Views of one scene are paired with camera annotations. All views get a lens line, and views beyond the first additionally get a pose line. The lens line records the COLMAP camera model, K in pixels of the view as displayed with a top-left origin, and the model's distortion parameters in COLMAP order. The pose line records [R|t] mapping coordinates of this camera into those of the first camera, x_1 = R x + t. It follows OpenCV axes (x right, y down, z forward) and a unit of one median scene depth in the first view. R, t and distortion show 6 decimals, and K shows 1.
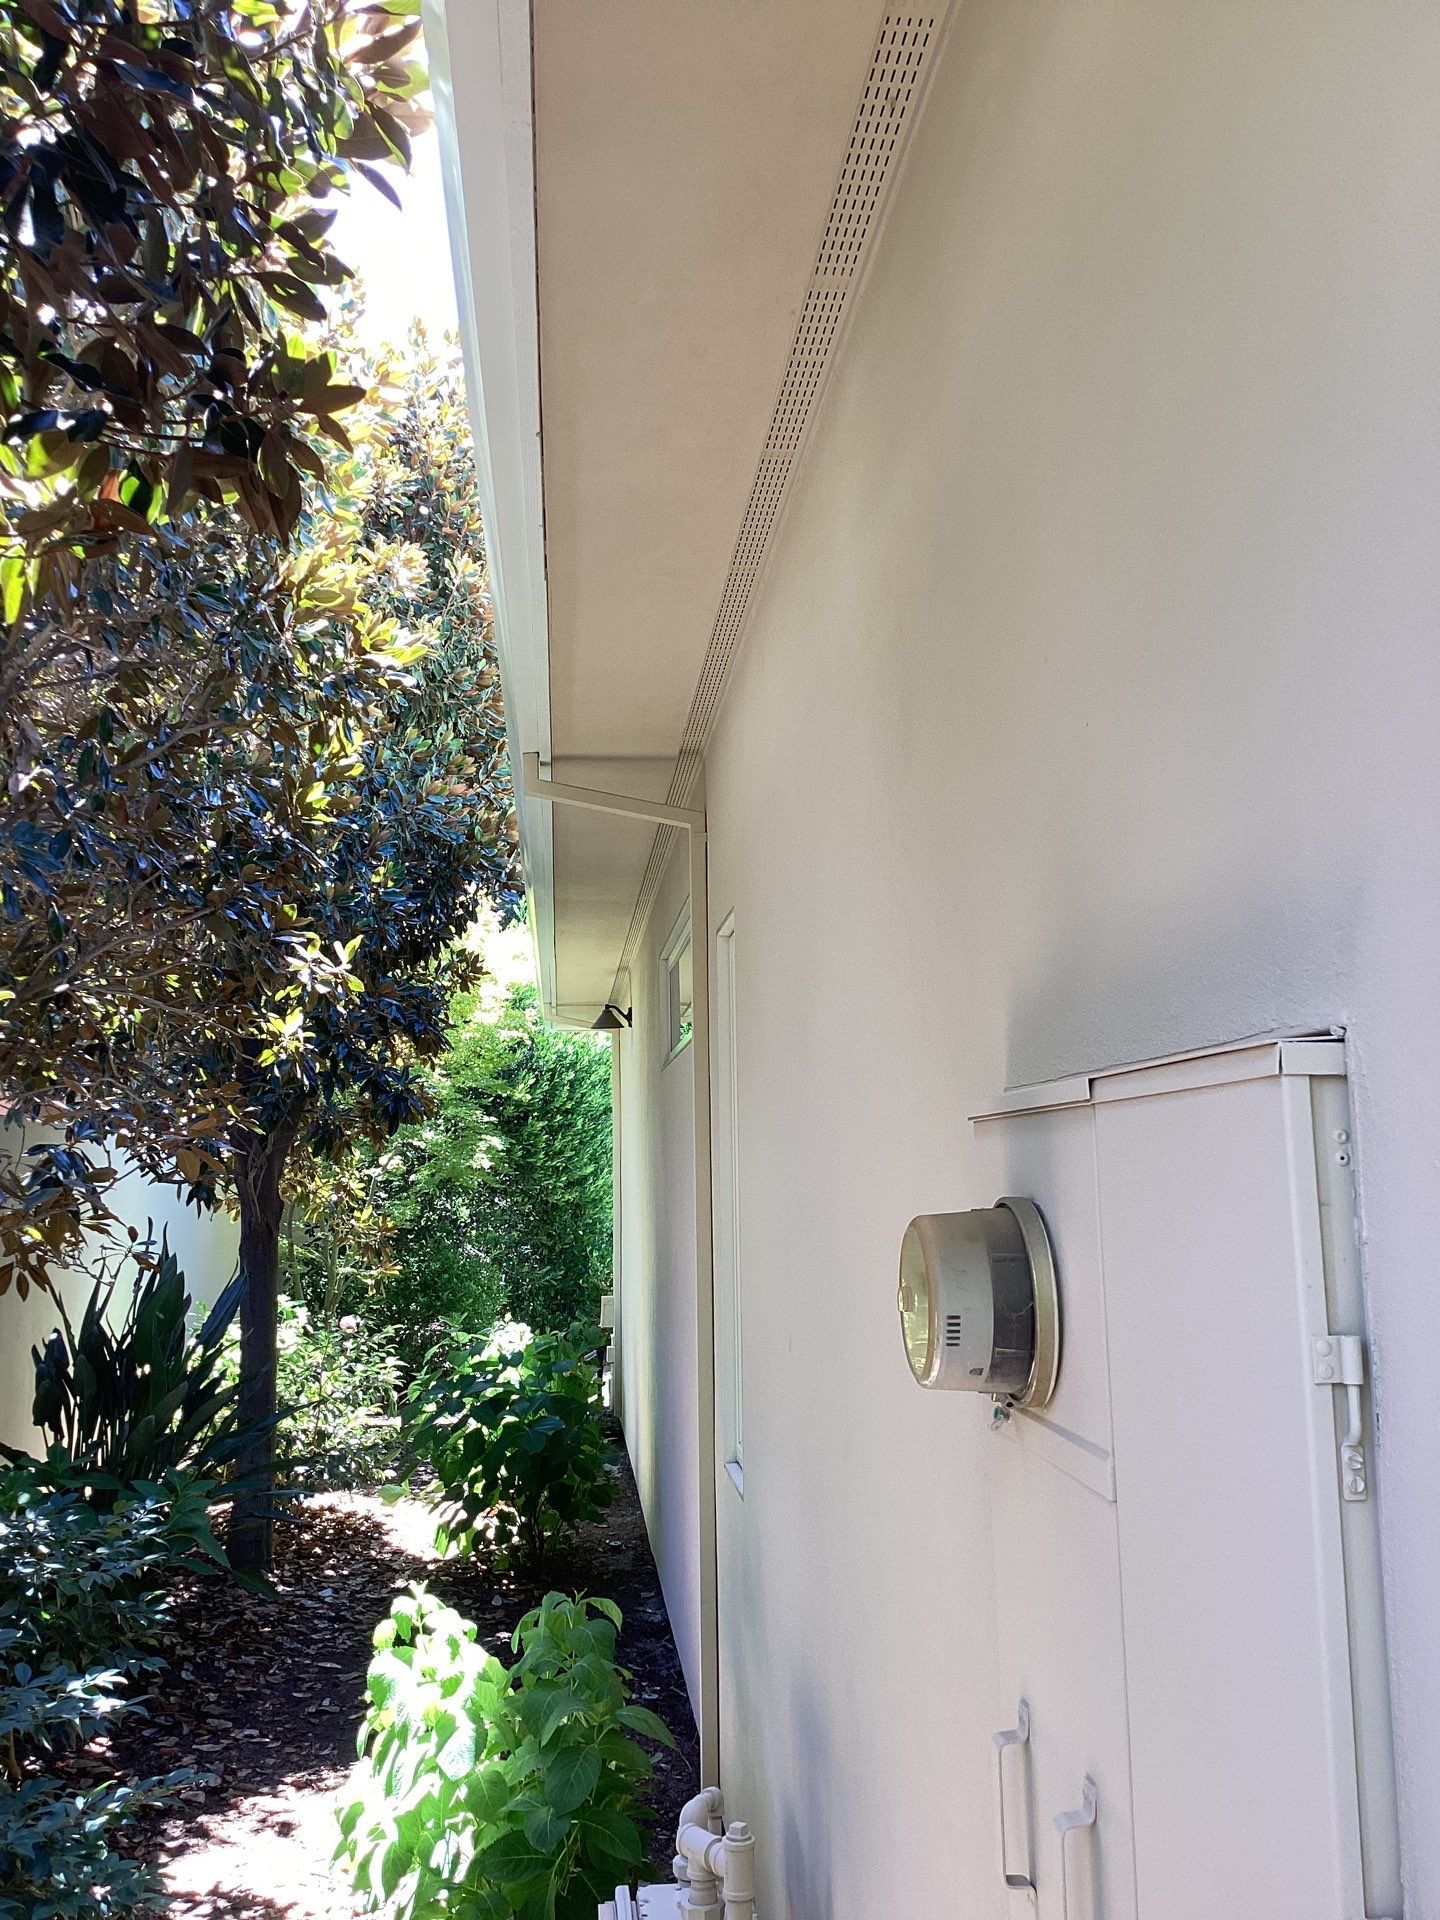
lens RADIAL K [[1753.2, 0, 721.2], [0, 1753.2, 956.2], [0, 0, 1]] dist [0.119705, -0.155871]
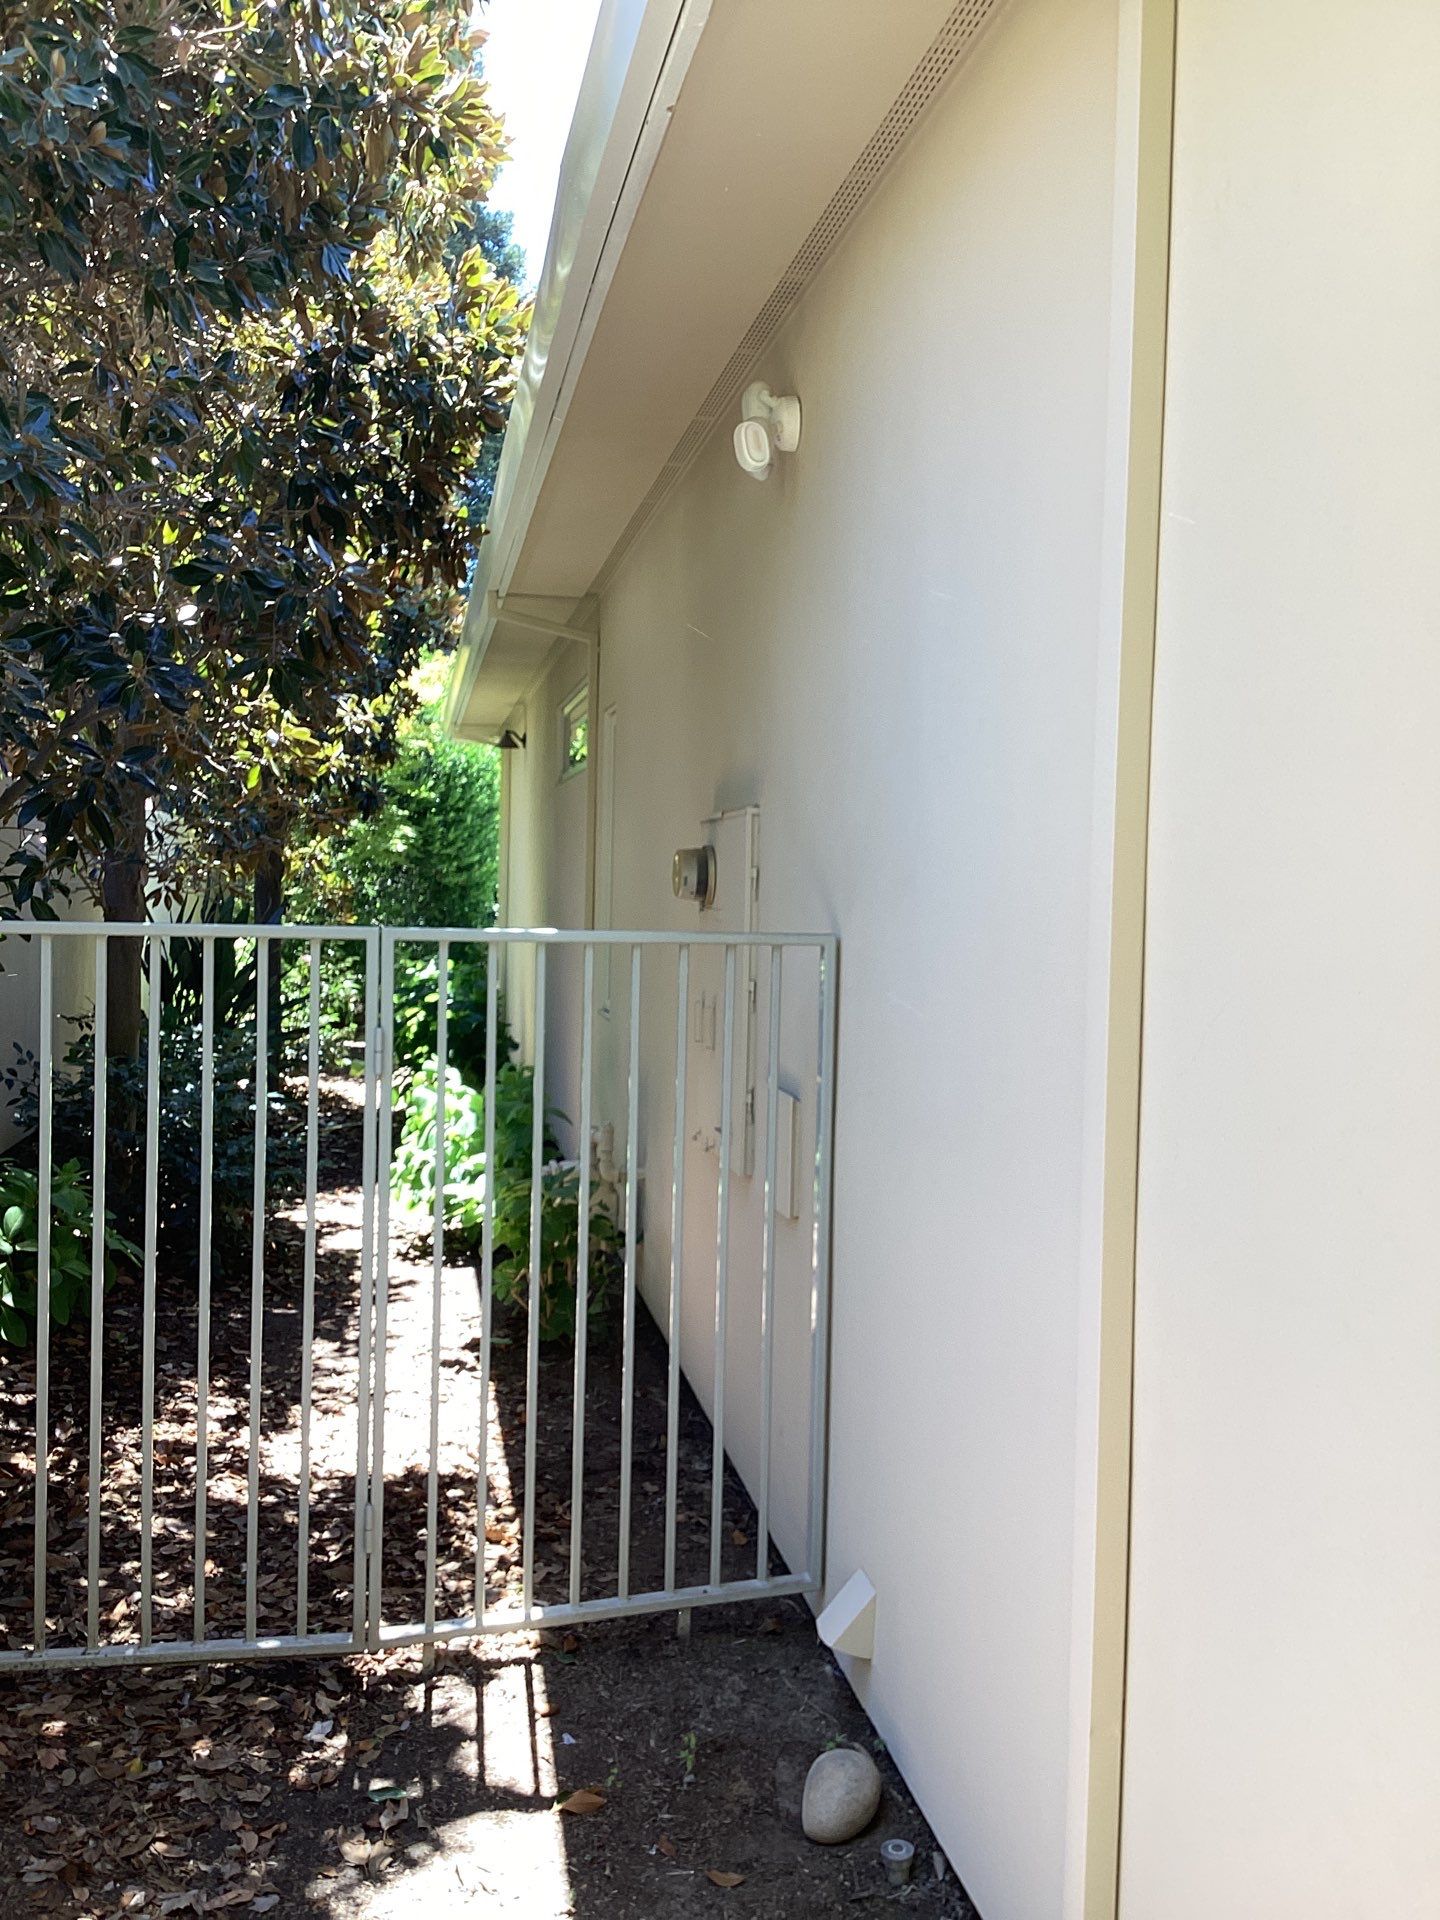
lens RADIAL K [[1753.2, 0, 722.0], [0, 1753.2, 957.4], [0, 0, 1]] dist [0.119705, -0.155871]
pose [[0.995667, 0.034230, 0.086462, -0.012959], [-0.048186, 0.985134, 0.164889, -0.029859], [-0.079532, -0.168341, 0.982515, -0.336273]]
